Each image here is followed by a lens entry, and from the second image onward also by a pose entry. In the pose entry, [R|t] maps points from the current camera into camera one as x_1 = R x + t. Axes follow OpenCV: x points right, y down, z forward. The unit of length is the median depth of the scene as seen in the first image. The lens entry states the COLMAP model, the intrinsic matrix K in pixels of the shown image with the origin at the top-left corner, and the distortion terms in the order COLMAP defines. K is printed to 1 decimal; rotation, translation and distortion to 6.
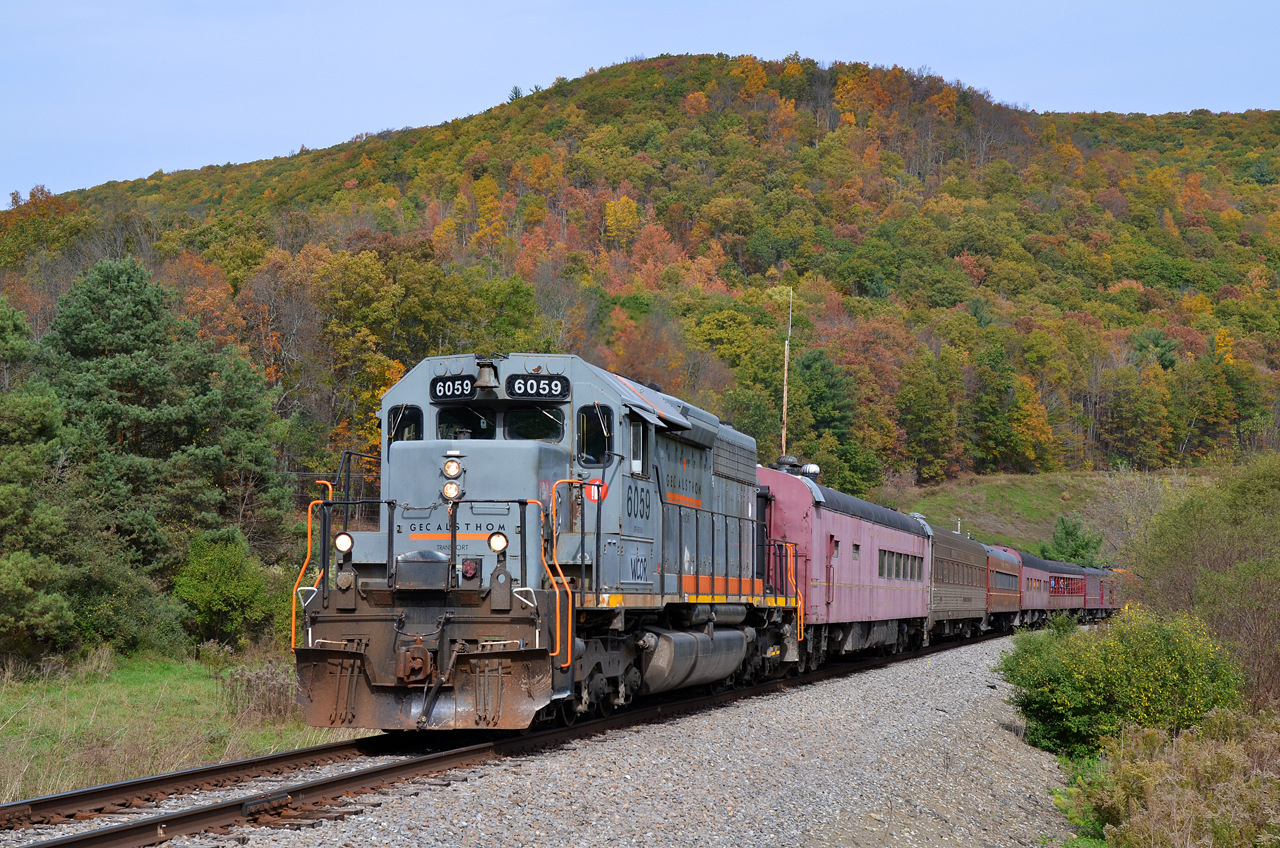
lens RADIAL K [[2383.1, 0, 640.0], [0, 2383.1, 424.0], [0, 0, 1]] dist [-0.408164, -0.064987]
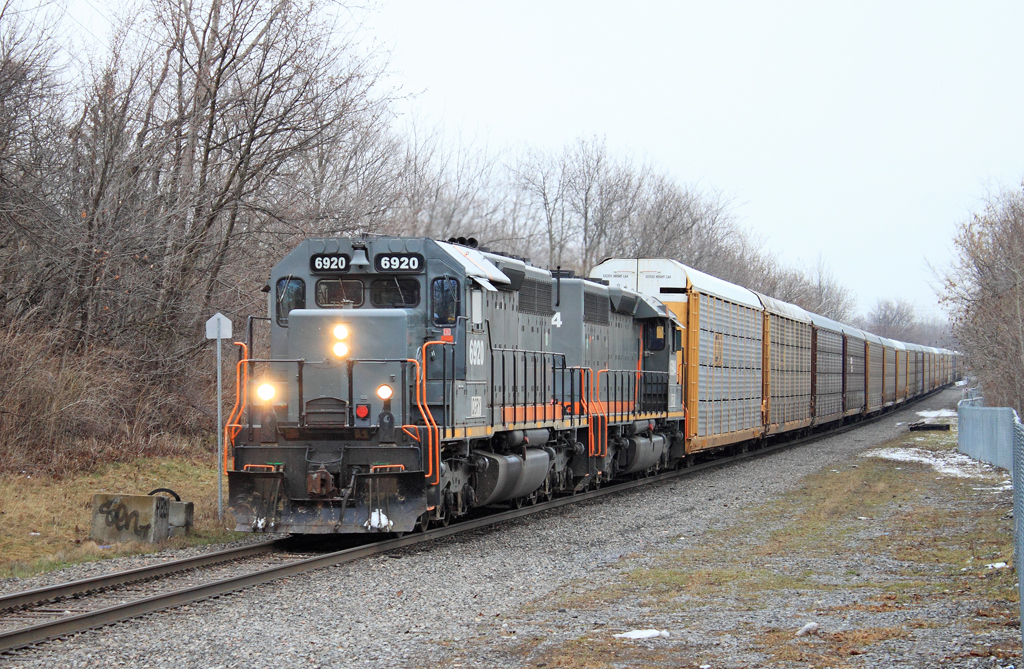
lens RADIAL K [[3508.7, 0, 512.0], [0, 3508.7, 334.5], [0, 0, 1]] dist [-1.002380, 0.250408]
pose [[0.998169, -0.002255, 0.060452, -0.095267], [-0.001472, 0.998105, 0.061524, -0.091618], [-0.060476, -0.061500, 0.996273, -0.846139]]
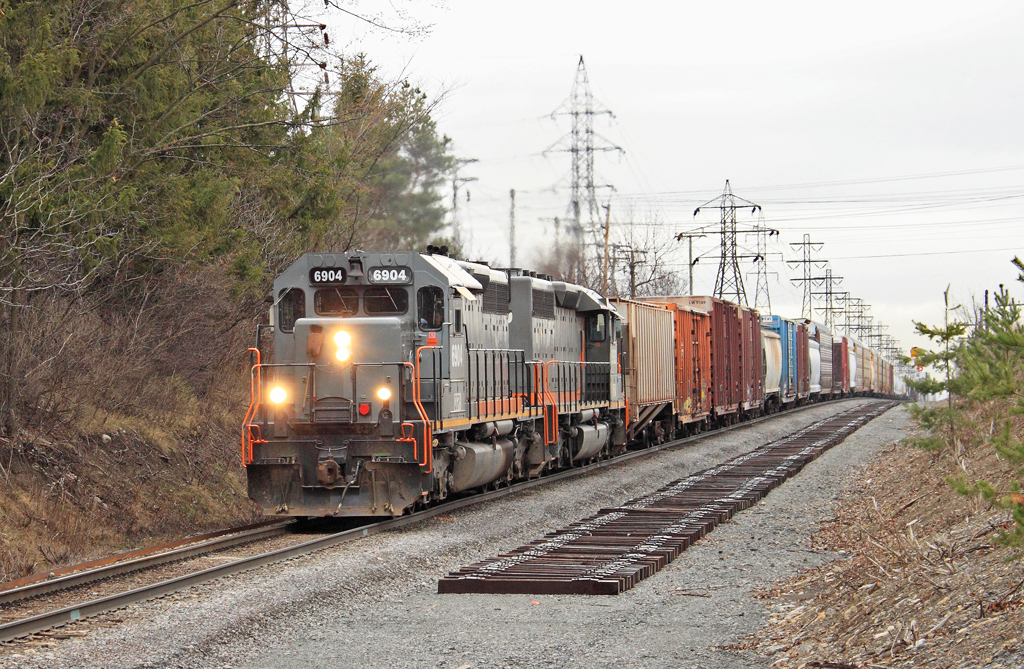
lens RADIAL K [[3995.5, 0, 512.0], [0, 3995.5, 334.5], [0, 0, 1]] dist [-0.096960, 0.093415]
pose [[0.995677, -0.011906, 0.092120, -0.189732], [0.005482, 0.997554, 0.069680, -0.145605], [-0.092724, -0.068874, 0.993307, -1.366822]]
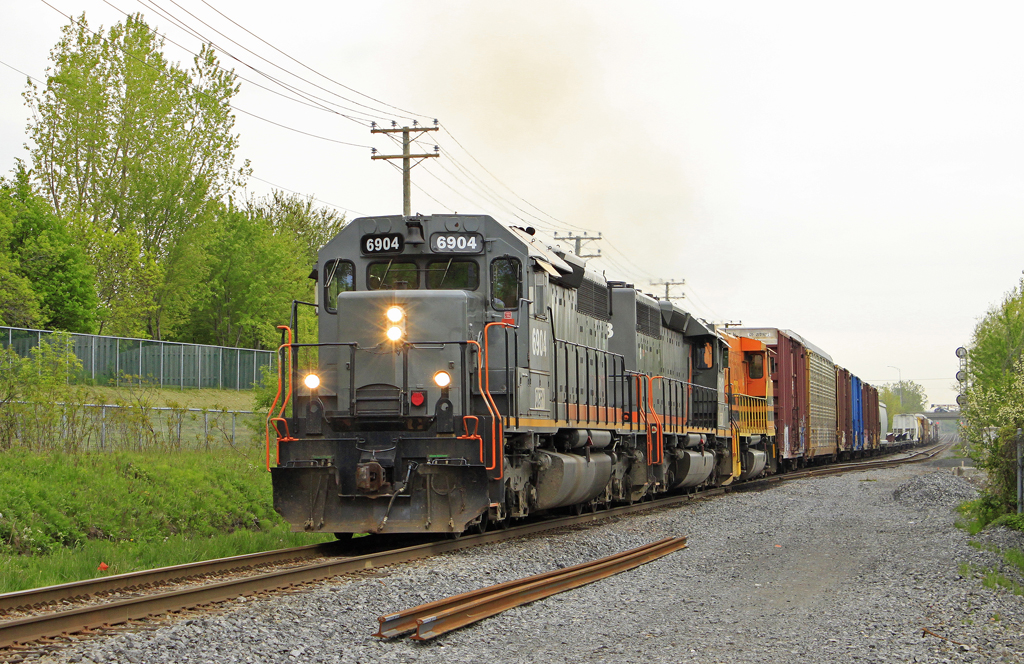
lens RADIAL K [[2940.3, 0, 512.0], [0, 2940.3, 332.0], [0, 0, 1]] dist [-0.052238, -0.364067]
pose [[0.998676, -0.007489, 0.050896, -0.089587], [0.005614, 0.999303, 0.036898, -0.025050], [-0.051137, -0.036563, 0.998022, -0.441867]]
